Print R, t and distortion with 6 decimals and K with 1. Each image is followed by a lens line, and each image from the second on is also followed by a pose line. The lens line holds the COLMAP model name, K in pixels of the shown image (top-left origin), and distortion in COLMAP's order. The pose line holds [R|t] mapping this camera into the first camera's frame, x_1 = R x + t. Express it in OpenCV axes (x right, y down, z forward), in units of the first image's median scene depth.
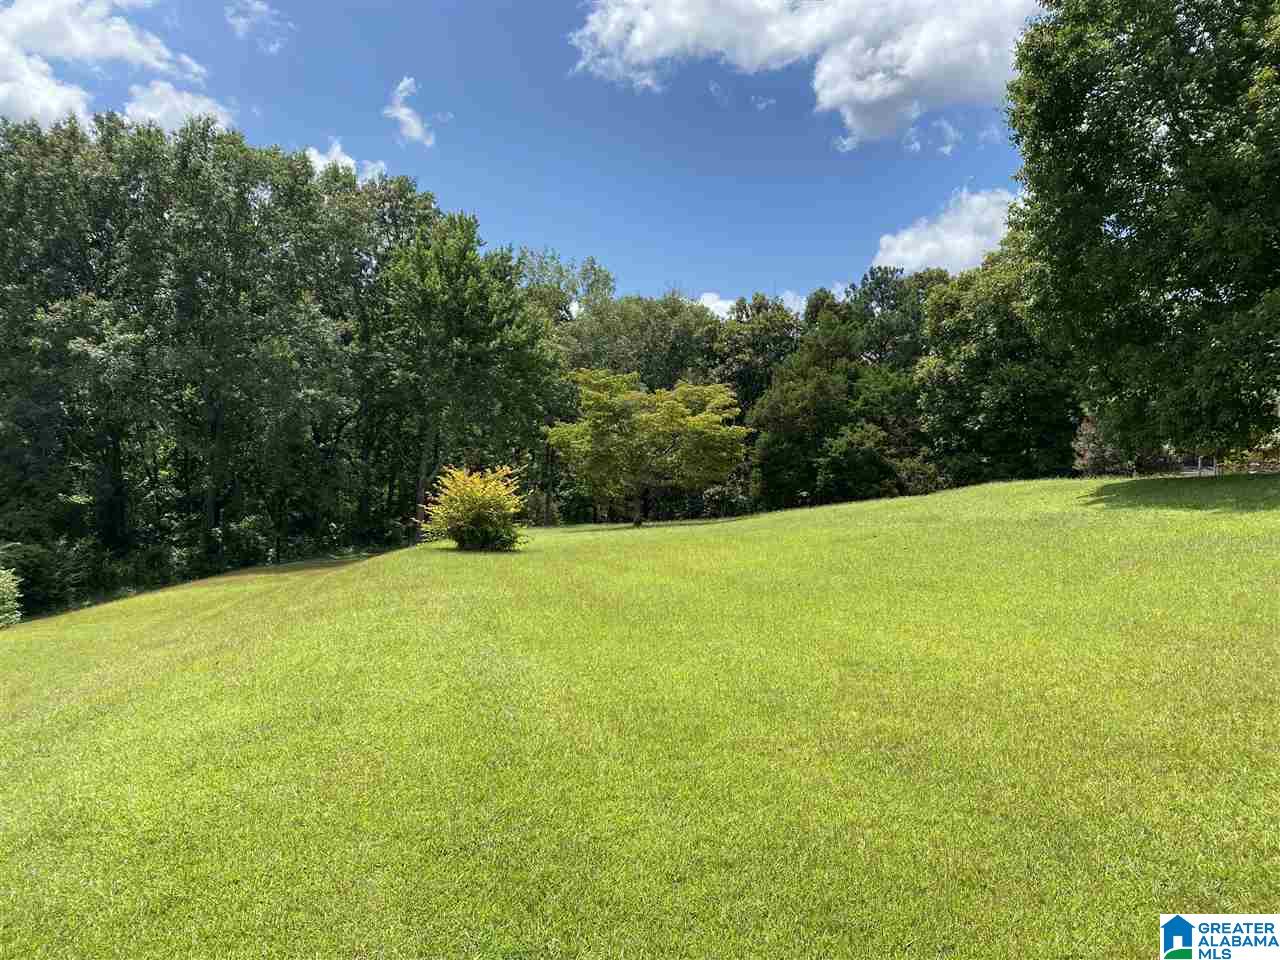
lens RADIAL K [[962.8, 0, 632.4], [0, 962.8, 483.7], [0, 0, 1]] dist [0.036326, -0.001743]
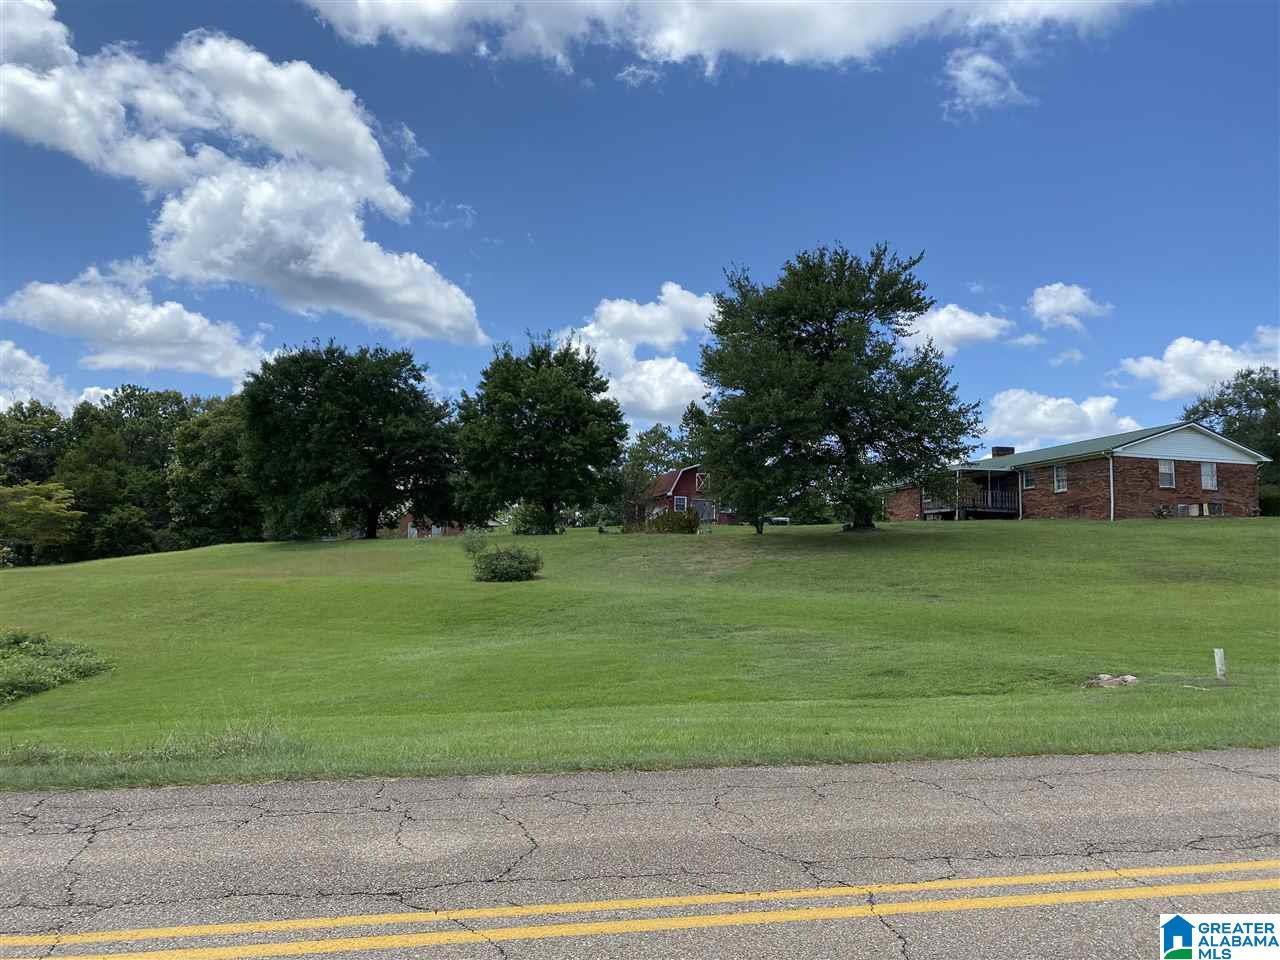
lens RADIAL K [[977.0, 0, 638.4], [0, 977.0, 478.7], [0, 0, 1]] dist [0.057567, -0.075248]
pose [[0.707478, 0.056296, 0.704489, -0.294206], [-0.004903, 0.997189, -0.074762, 0.008085], [-0.706718, 0.049439, 0.705766, -0.672524]]
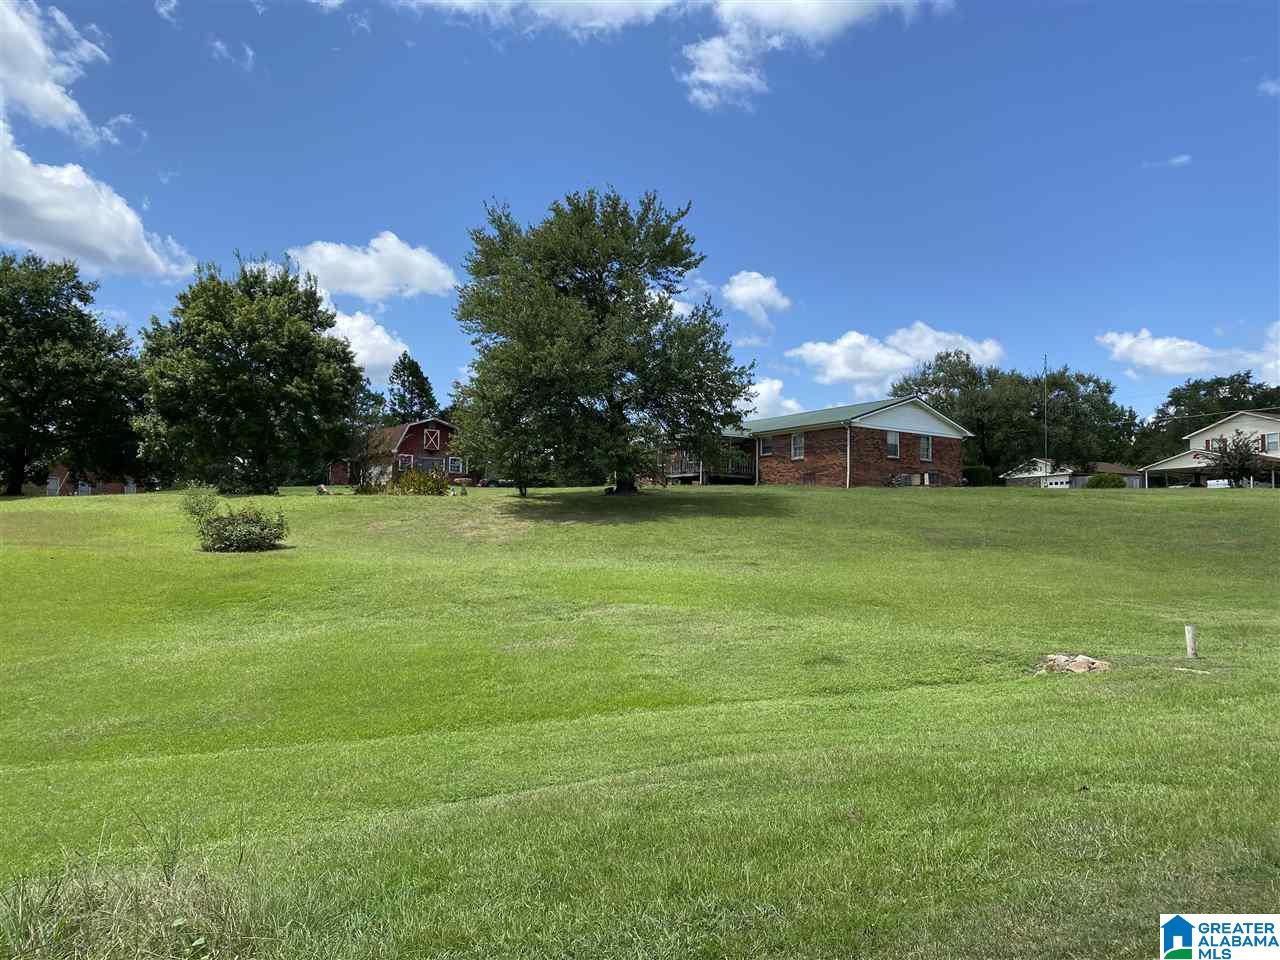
lens RADIAL K [[977.0, 0, 640.8], [0, 977.0, 480.1], [0, 0, 1]] dist [0.057567, -0.075248]
pose [[0.438618, 0.039375, 0.897810, -0.279078], [-0.012607, 0.999211, -0.037663, 0.007098], [-0.898585, 0.005201, 0.438769, -0.575623]]
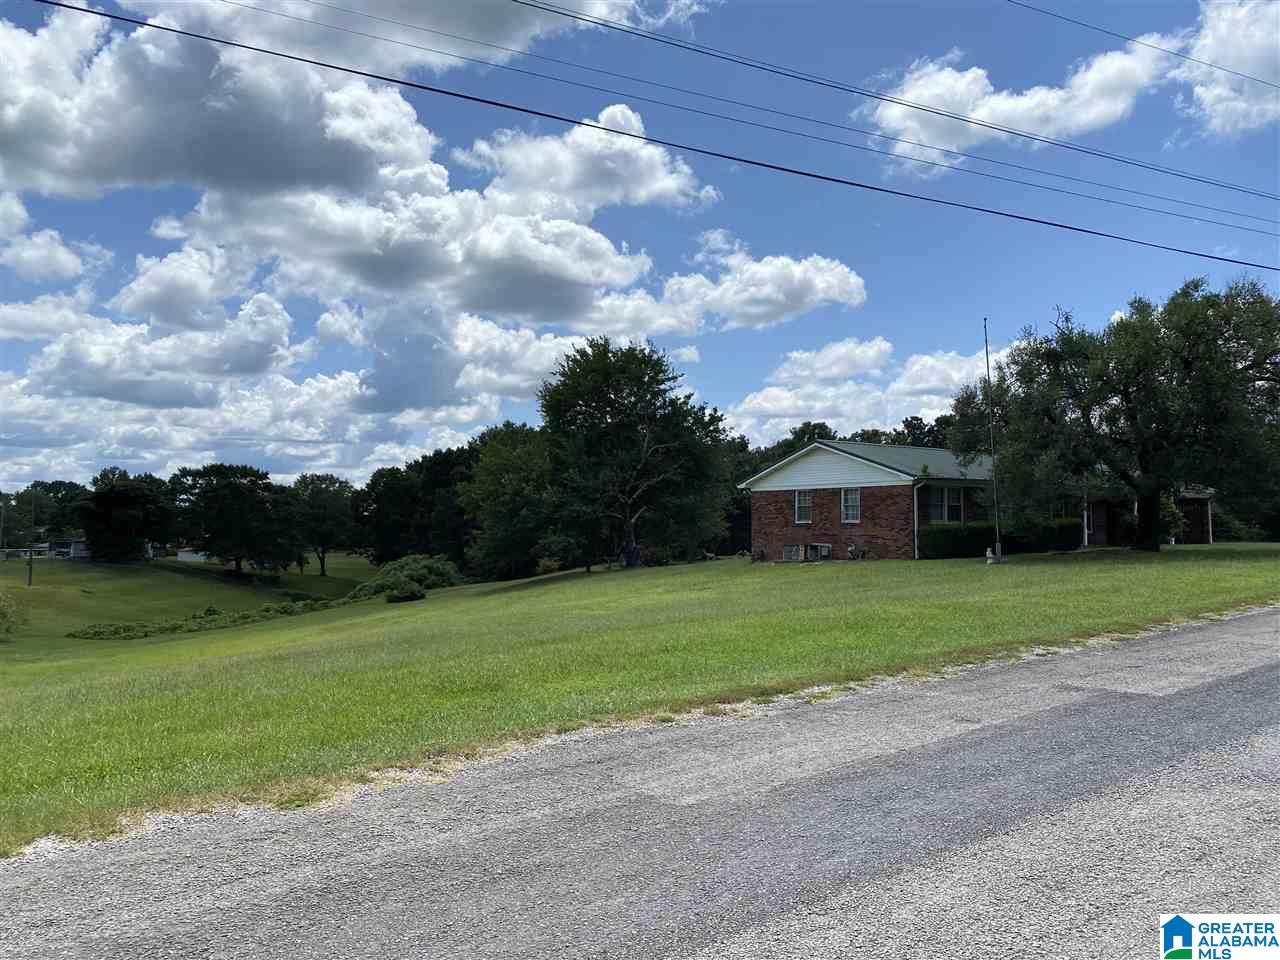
lens RADIAL K [[977.0, 0, 646.2], [0, 977.0, 475.4], [0, 0, 1]] dist [0.057567, -0.075248]
pose [[0.923510, -0.044275, -0.381010, 0.840703], [0.024029, 0.998043, -0.057735, -0.049710], [0.382821, 0.044164, 0.922766, -1.114829]]
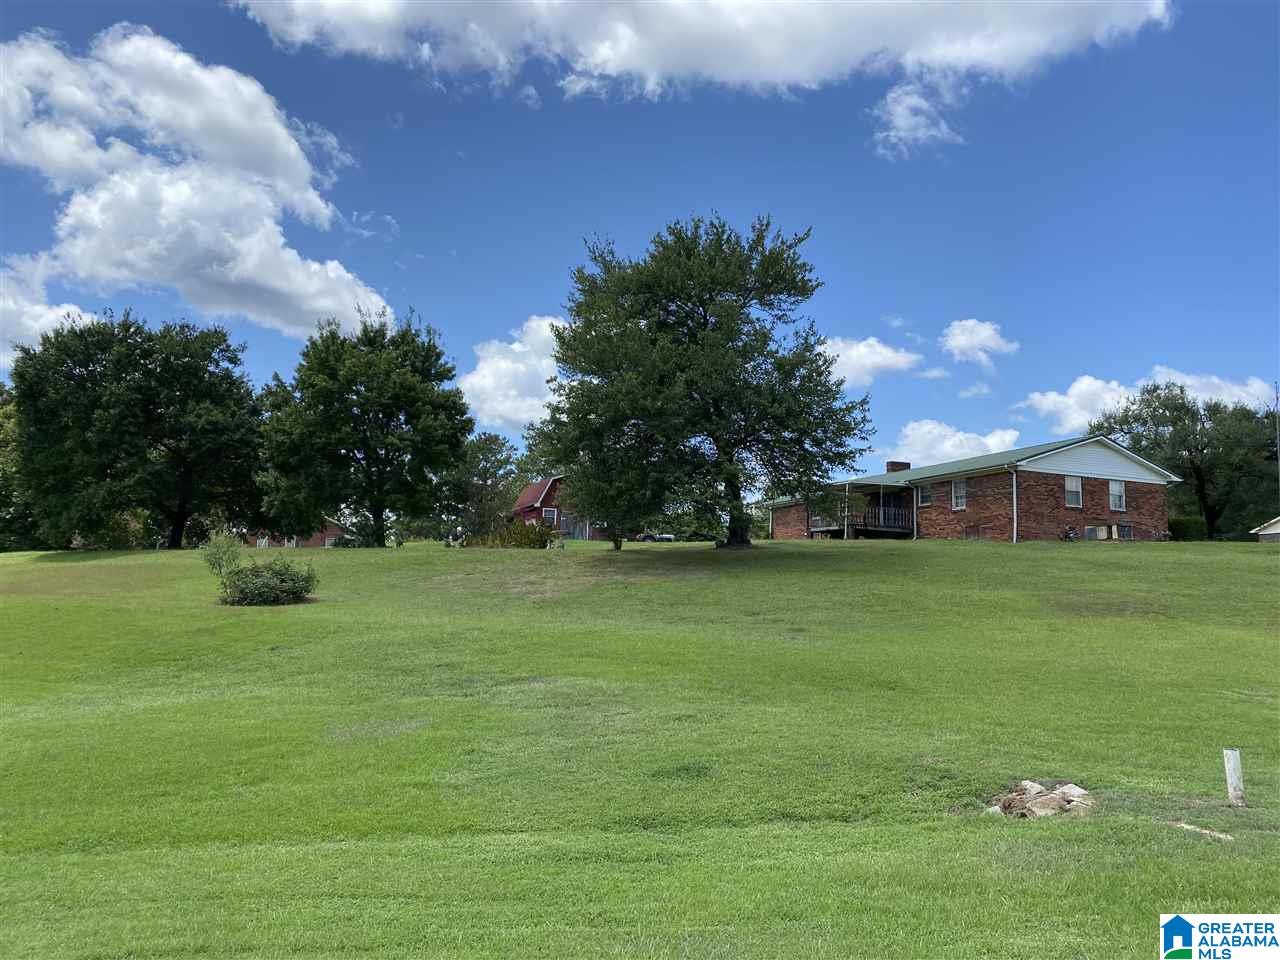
lens RADIAL K [[977.0, 0, 649.0], [0, 977.0, 474.1], [0, 0, 1]] dist [0.057567, -0.075248]
pose [[0.635301, 0.090560, 0.766937, -0.159851], [-0.020625, 0.994736, -0.100373, 0.007924], [-0.771989, 0.047949, 0.633825, -0.621886]]
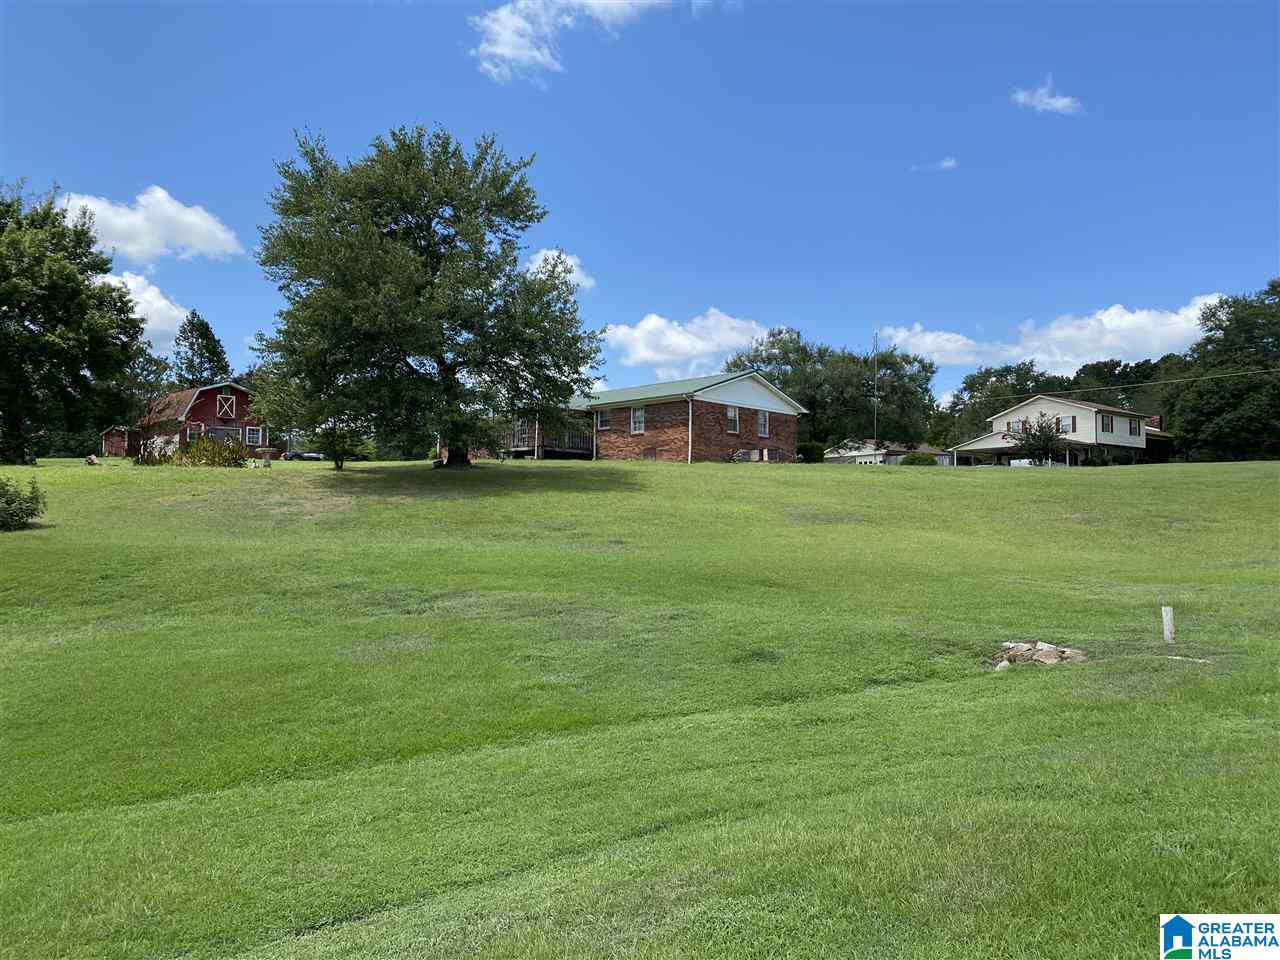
lens RADIAL K [[977.0, 0, 636.7], [0, 977.0, 475.6], [0, 0, 1]] dist [0.057567, -0.075248]
pose [[0.262489, 0.027226, 0.964551, -0.231134], [-0.012988, 0.999611, -0.024681, 0.010868], [-0.964847, -0.006049, 0.262741, -0.531976]]
